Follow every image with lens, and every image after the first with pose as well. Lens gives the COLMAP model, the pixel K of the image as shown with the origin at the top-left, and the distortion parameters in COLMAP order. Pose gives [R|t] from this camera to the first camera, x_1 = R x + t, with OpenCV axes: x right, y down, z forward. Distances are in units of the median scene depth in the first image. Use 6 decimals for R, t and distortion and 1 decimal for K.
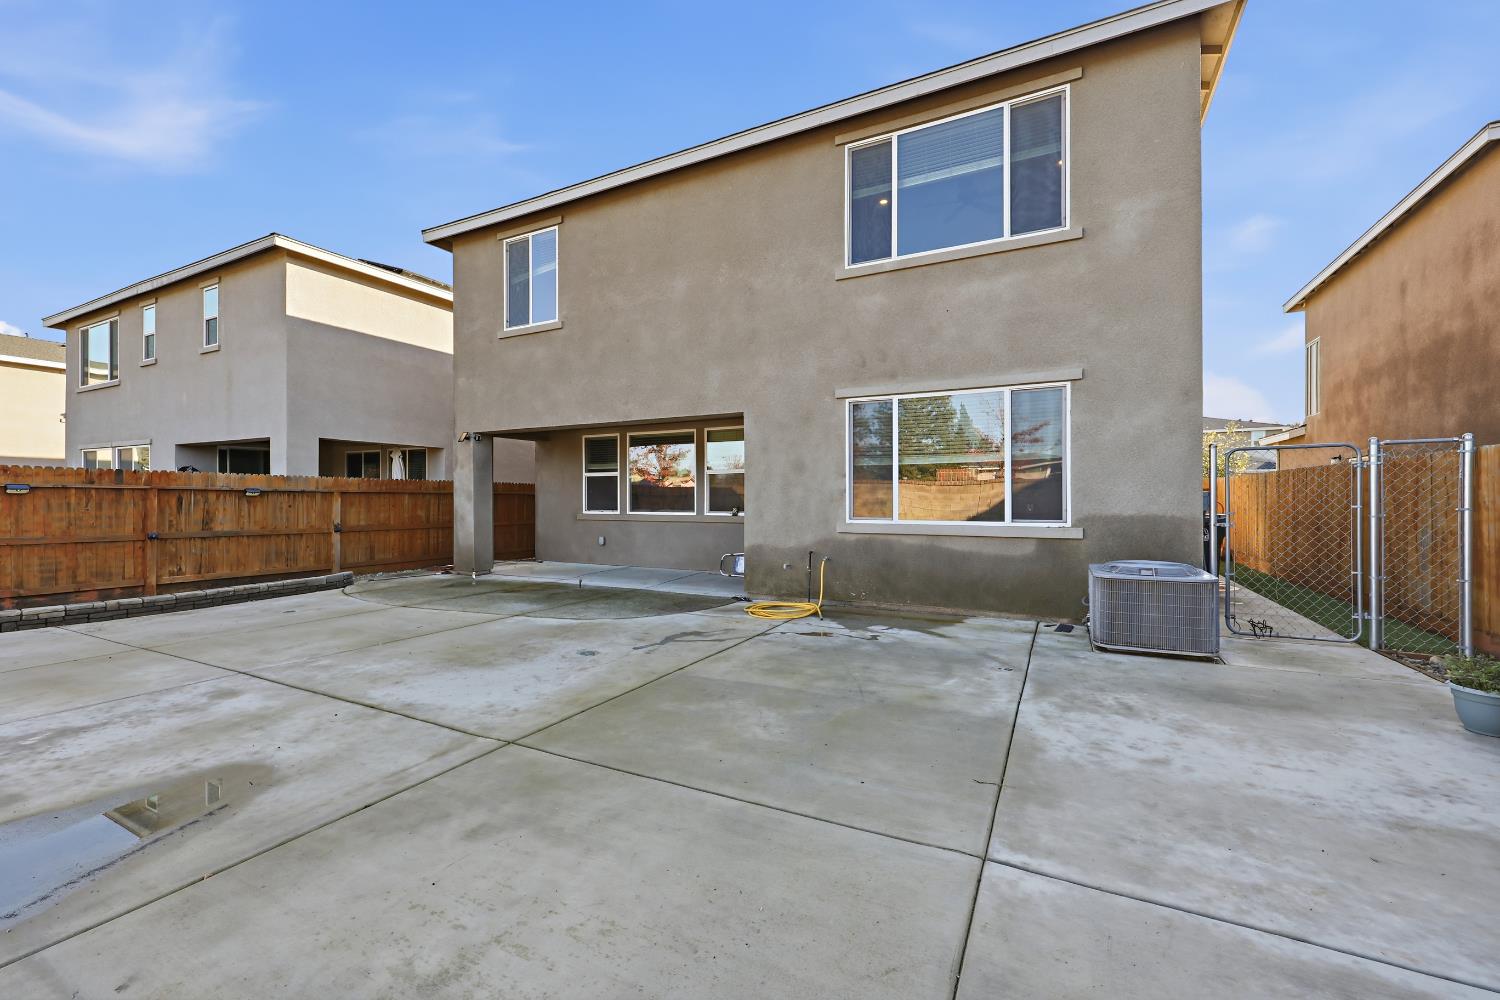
lens RADIAL K [[649.9, 0, 771.7], [0, 649.9, 495.0], [0, 0, 1]] dist [0.021764, 0.000090]
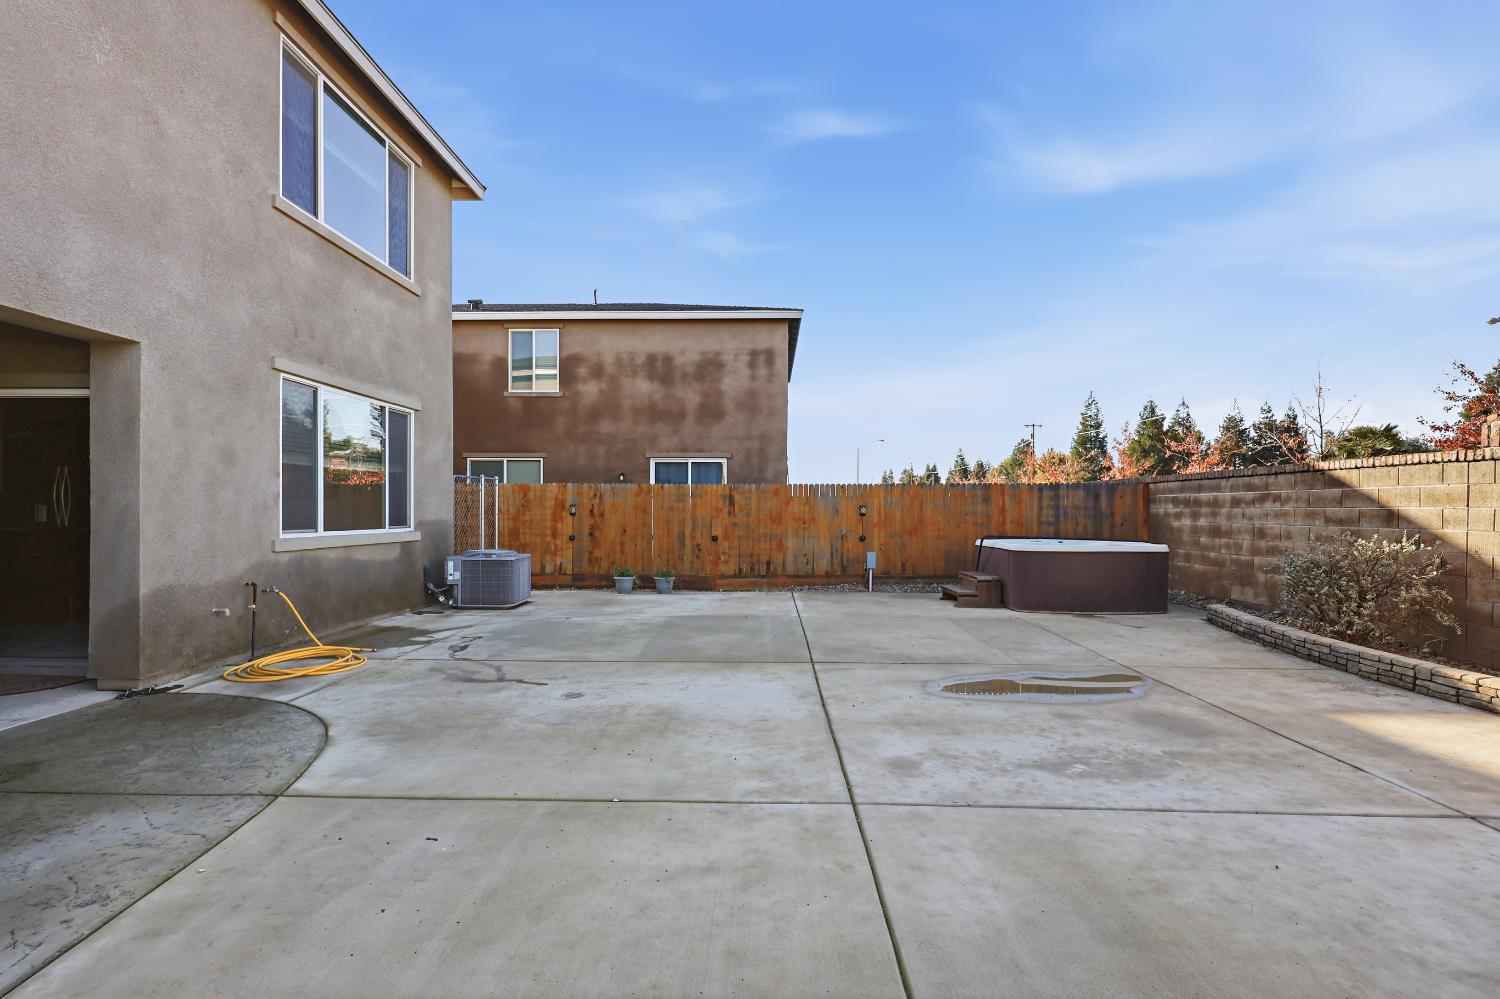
lens RADIAL K [[699.2, 0, 751.2], [0, 699.2, 514.6], [0, 0, 1]] dist [-0.001895, 0.000068]
pose [[-0.447183, -0.001583, 0.894441, -0.815059], [-0.001155, 0.999999, 0.001193, 0.013447], [-0.894442, -0.000500, -0.447184, 0.844599]]
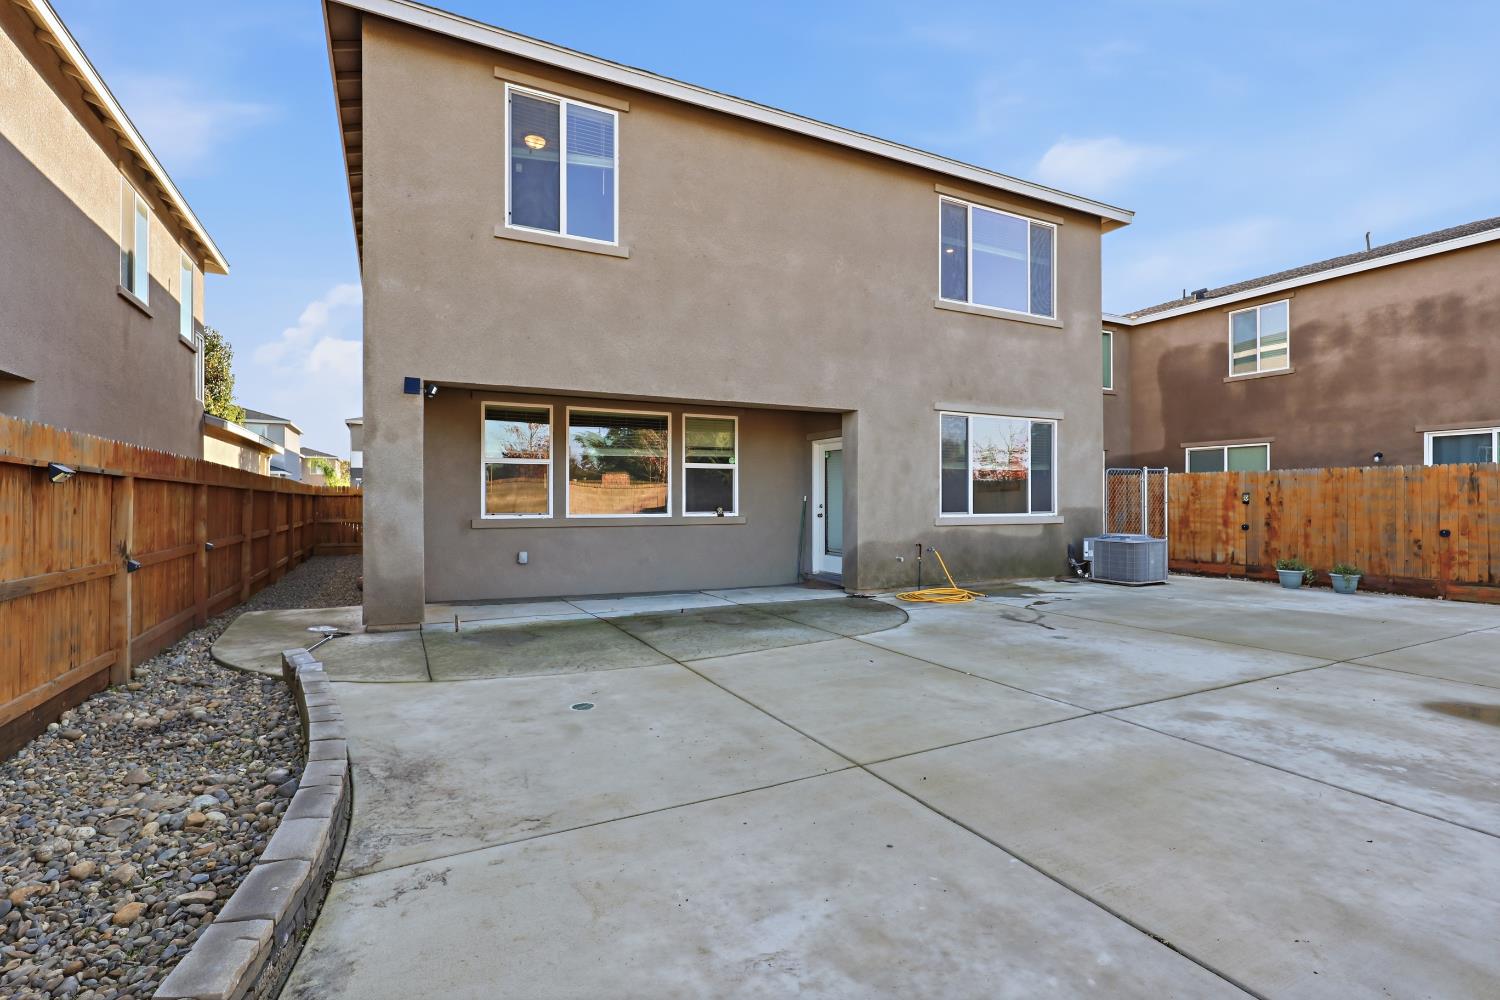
lens RADIAL K [[699.2, 0, 754.3], [0, 699.2, 500.2], [0, 0, 1]] dist [-0.001895, 0.000068]
pose [[0.567778, 0.003893, 0.823173, -1.067222], [-0.001473, 0.999992, -0.003713, 0.016510], [-0.823180, 0.000895, 0.567779, 0.542899]]
